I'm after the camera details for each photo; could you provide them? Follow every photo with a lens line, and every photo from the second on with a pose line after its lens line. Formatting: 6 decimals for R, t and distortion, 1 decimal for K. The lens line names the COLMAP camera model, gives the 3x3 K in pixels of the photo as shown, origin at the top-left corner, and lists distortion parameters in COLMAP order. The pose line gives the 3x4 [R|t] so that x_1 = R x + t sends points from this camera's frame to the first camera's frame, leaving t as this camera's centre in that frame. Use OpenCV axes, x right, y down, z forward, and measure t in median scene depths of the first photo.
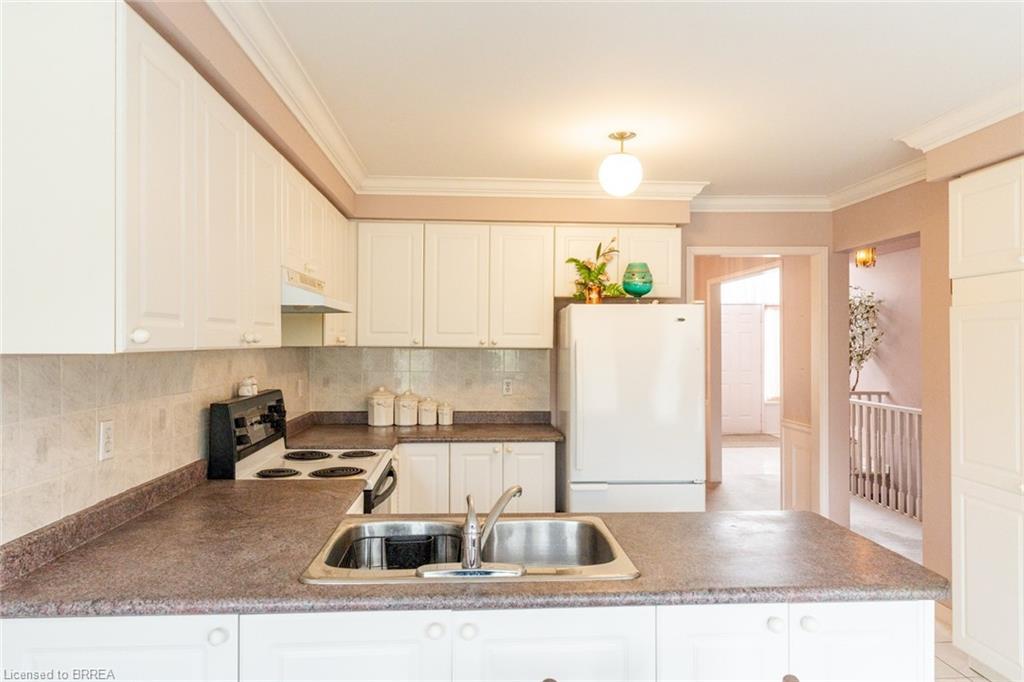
lens RADIAL K [[648.5, 0, 512.0], [0, 648.5, 341.0], [0, 0, 1]] dist [0.002926, 0.000170]
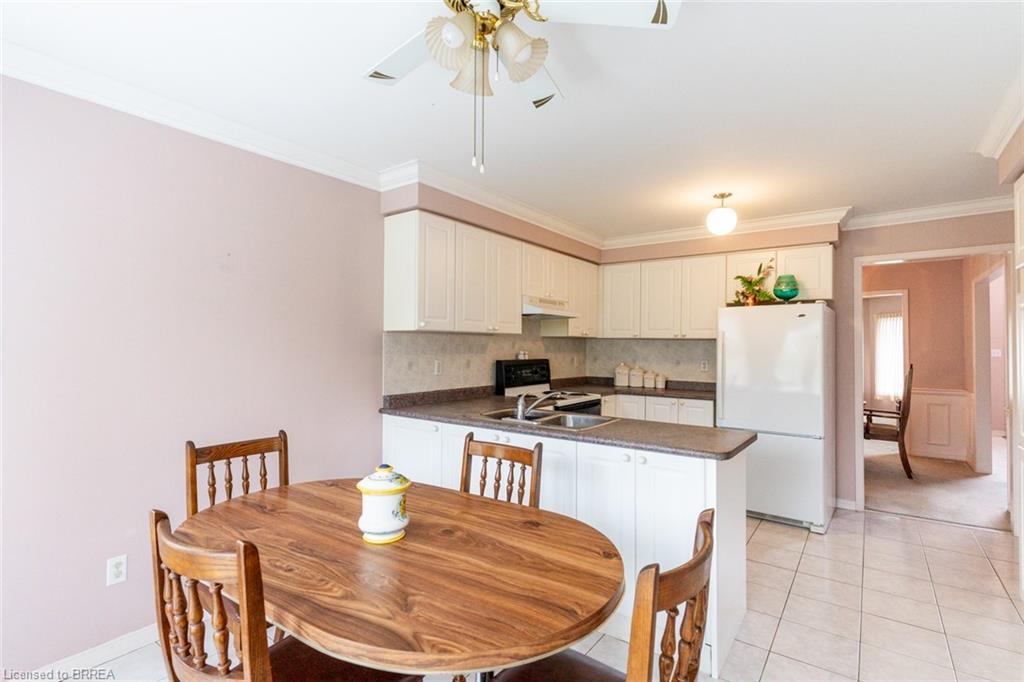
lens RADIAL K [[488.9, 0, 512.0], [0, 488.9, 341.0], [0, 0, 1]] dist [0.002684, -0.000115]
pose [[0.767886, -0.003141, -0.640579, 0.411027], [-0.005032, 0.999928, -0.010935, 0.031650], [0.640567, 0.011620, 0.767815, -0.152975]]
